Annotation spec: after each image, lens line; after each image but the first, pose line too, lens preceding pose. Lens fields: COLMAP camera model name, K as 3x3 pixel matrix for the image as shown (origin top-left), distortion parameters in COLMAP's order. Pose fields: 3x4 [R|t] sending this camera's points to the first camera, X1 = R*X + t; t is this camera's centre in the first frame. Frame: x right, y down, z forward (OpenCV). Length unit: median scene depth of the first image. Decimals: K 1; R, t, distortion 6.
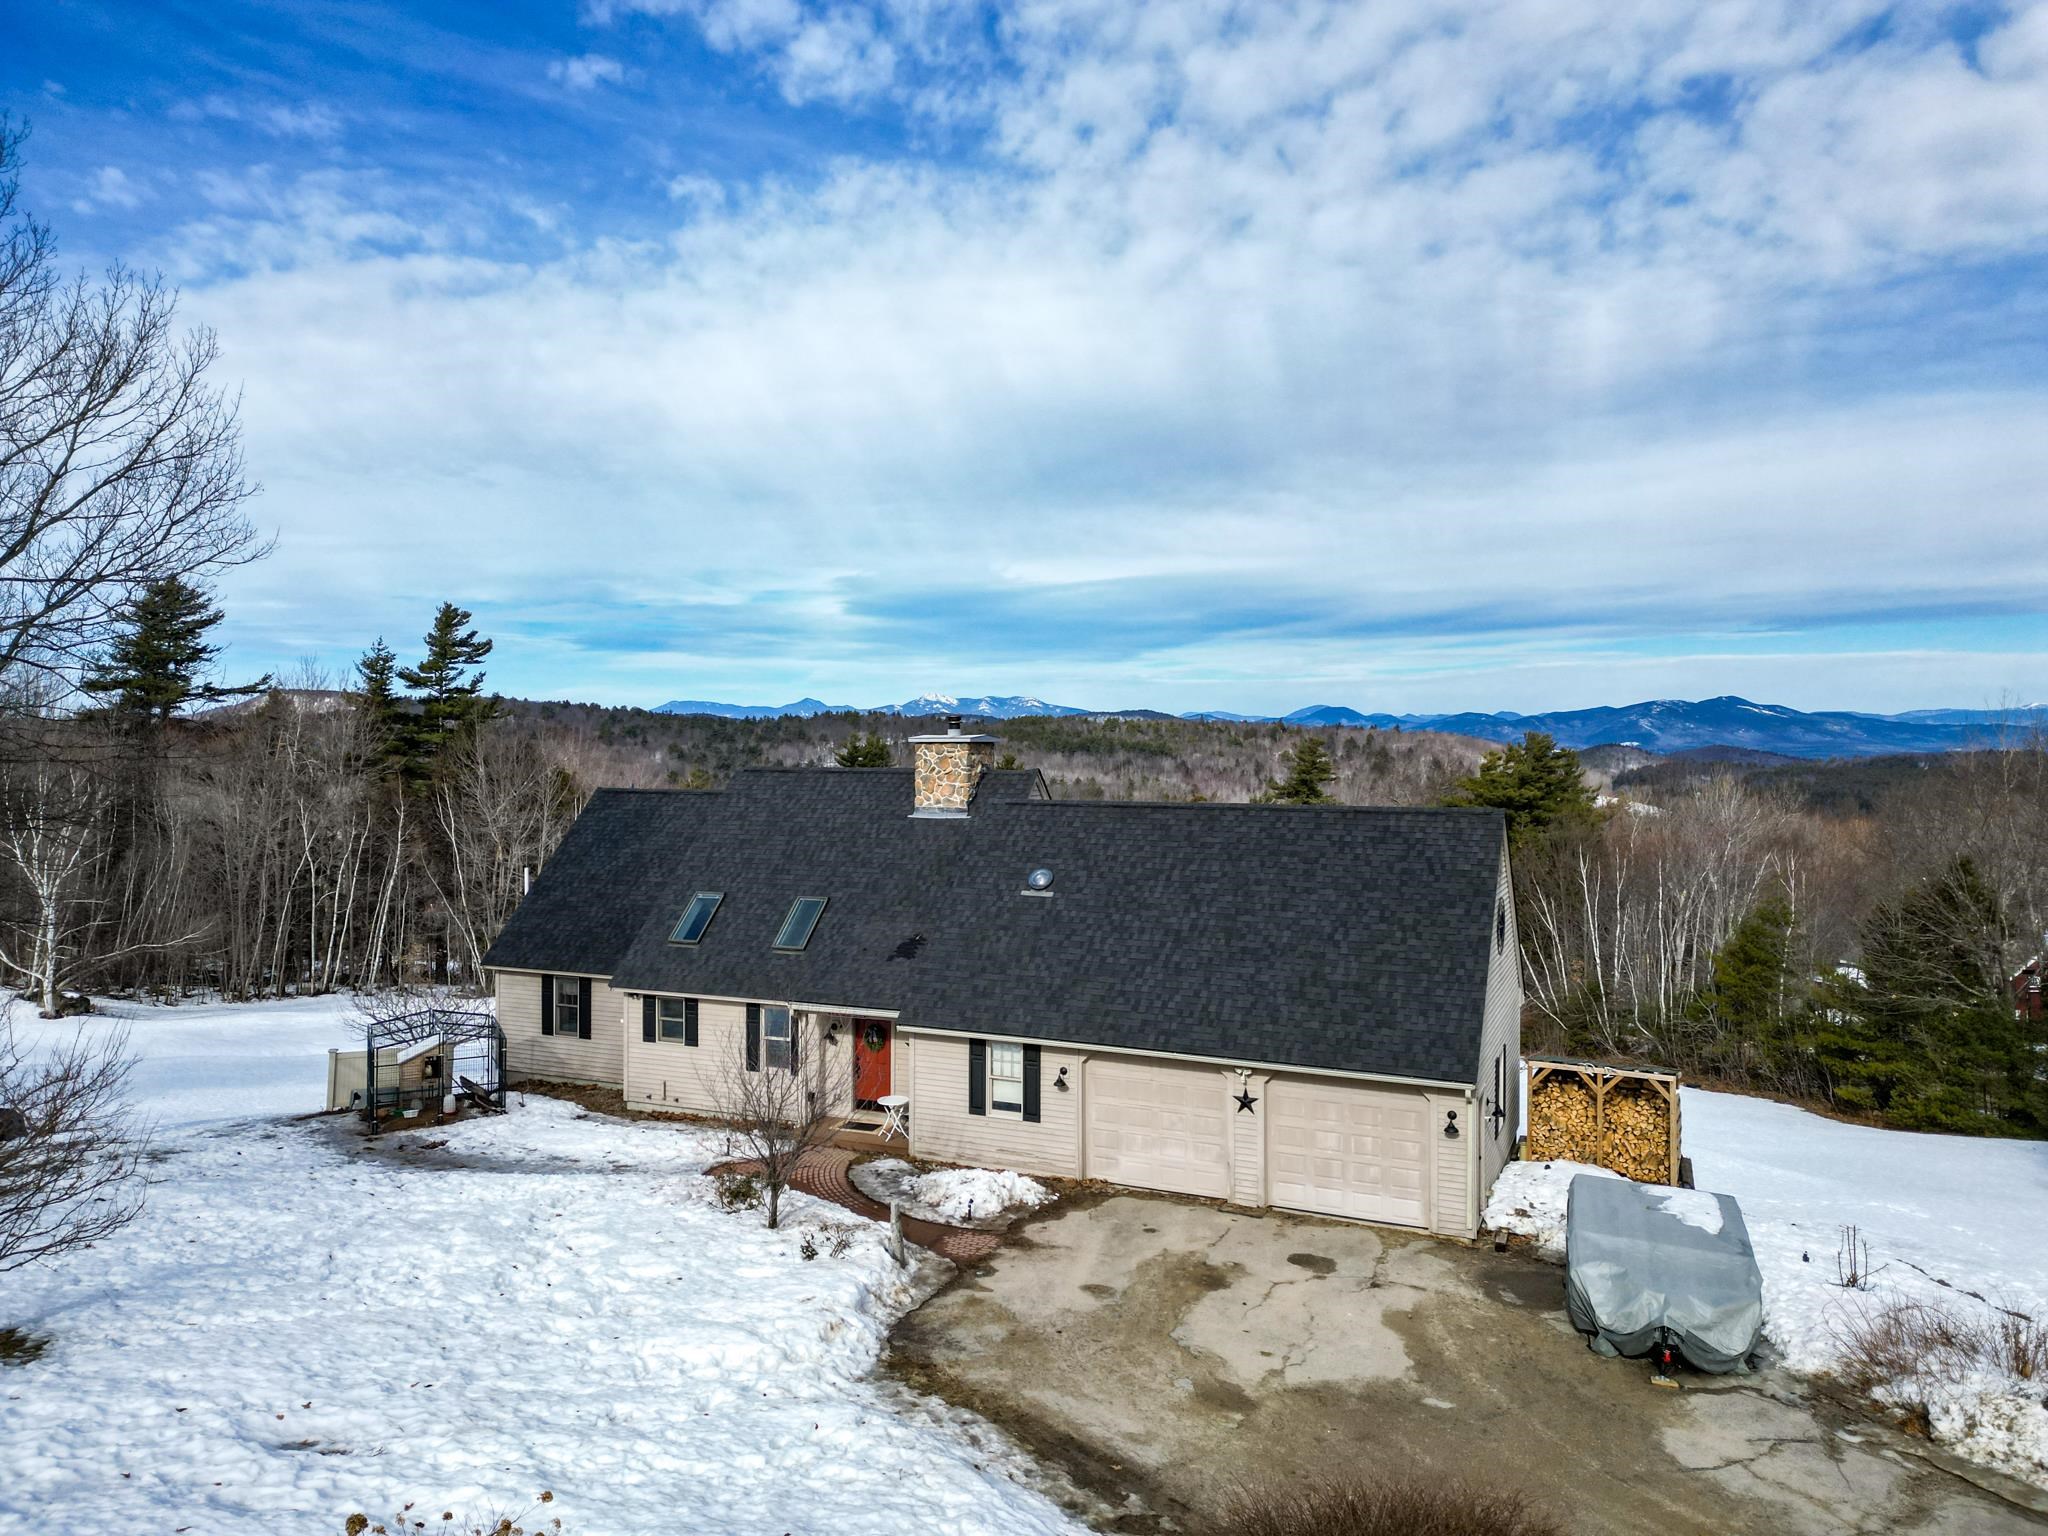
lens RADIAL K [[1434.9, 0, 1015.9], [0, 1434.9, 766.6], [0, 0, 1]] dist [0.076470, -0.064488]
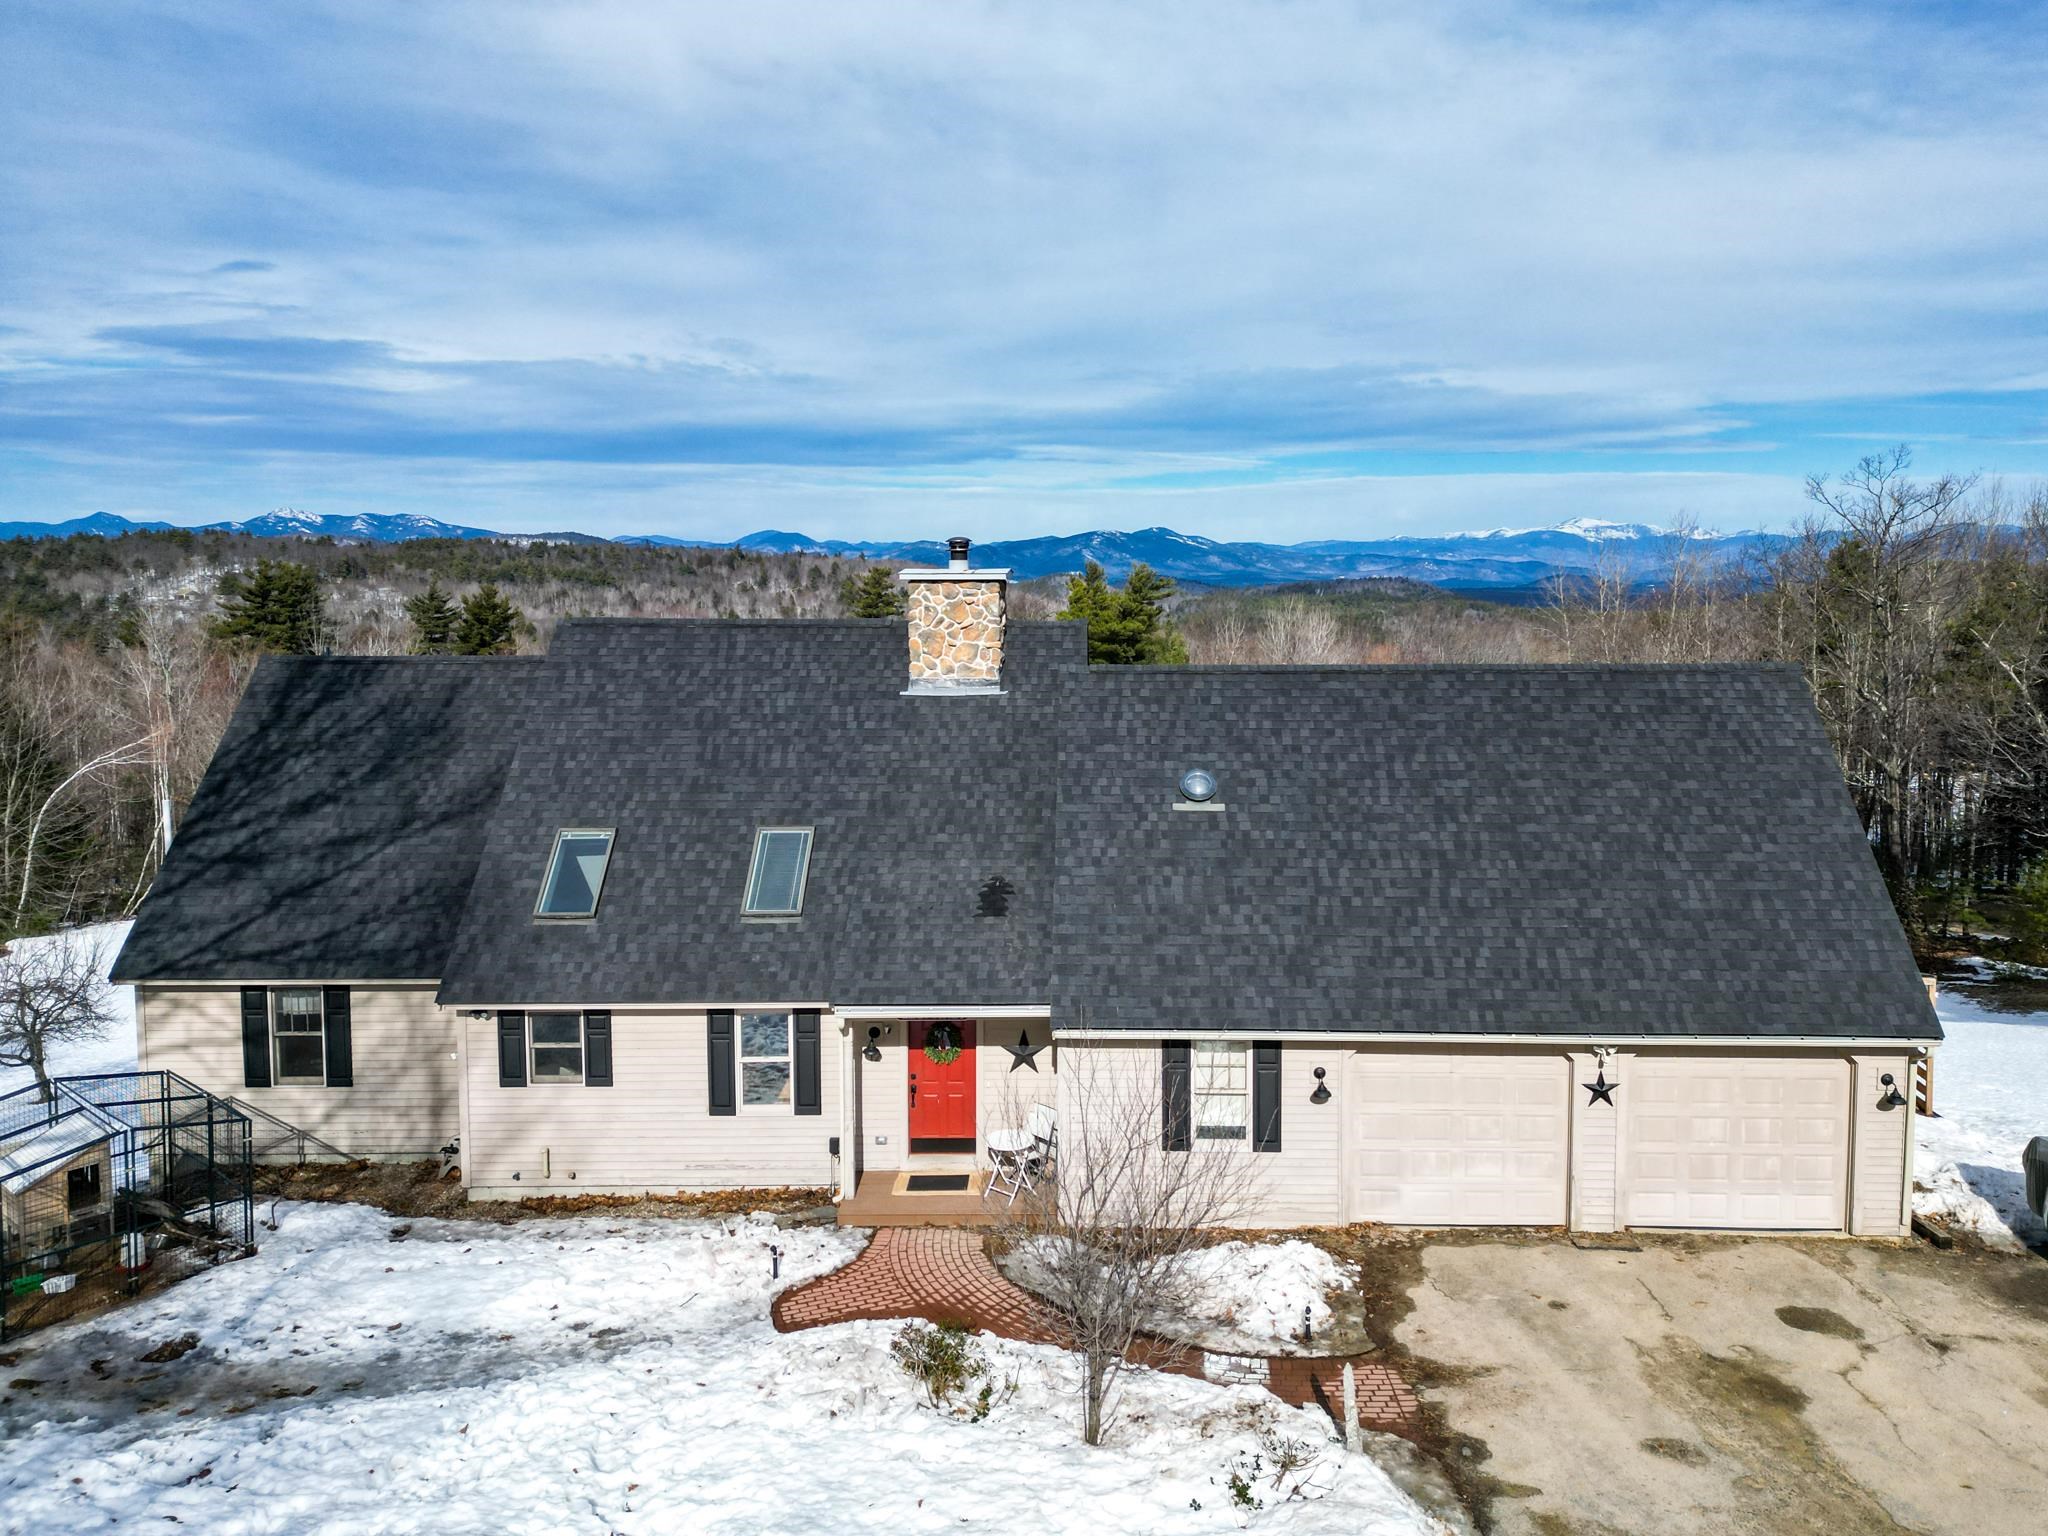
lens RADIAL K [[1544.0, 0, 1104.9], [0, 1544.0, 735.6], [0, 0, 1]] dist [0.056154, -0.029629]
pose [[0.912847, -0.045154, 0.405798, -0.304557], [0.008835, 0.995818, 0.090933, -0.010295], [-0.408207, -0.079423, 0.909428, 0.351249]]
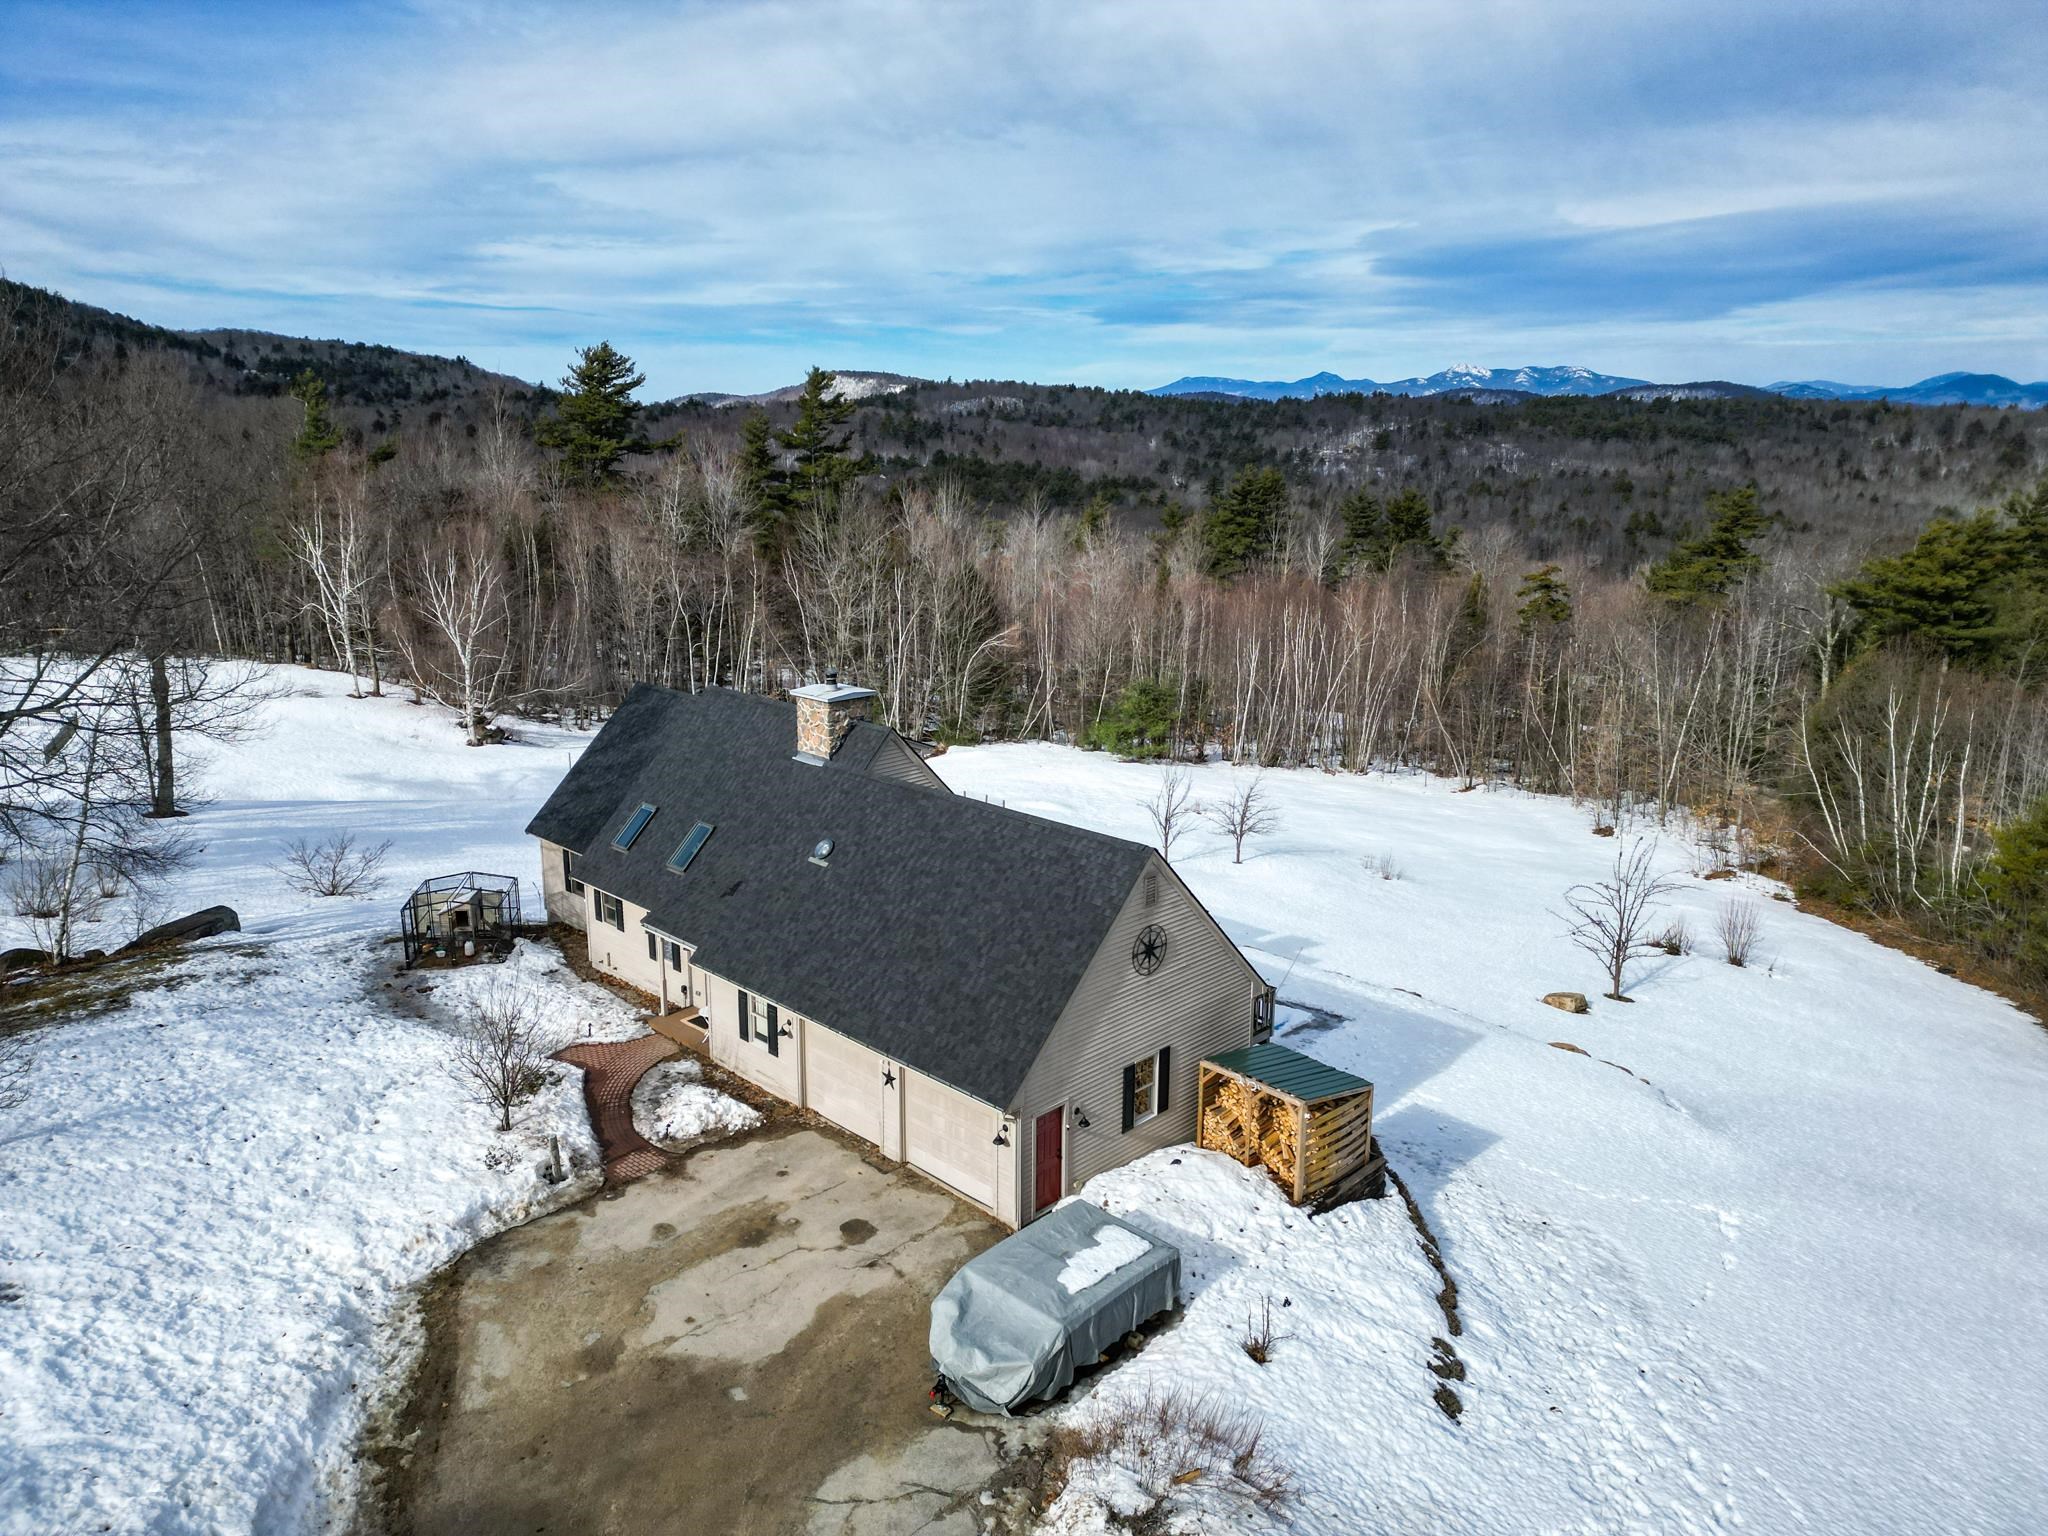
lens RADIAL K [[1434.9, 0, 1002.4], [0, 1434.9, 772.6], [0, 0, 1]] dist [0.076470, -0.064488]
pose [[0.936897, 0.086281, -0.338791, 0.525541], [-0.009257, 0.974850, 0.222668, -0.234738], [0.349483, -0.205481, 0.914133, -0.002566]]
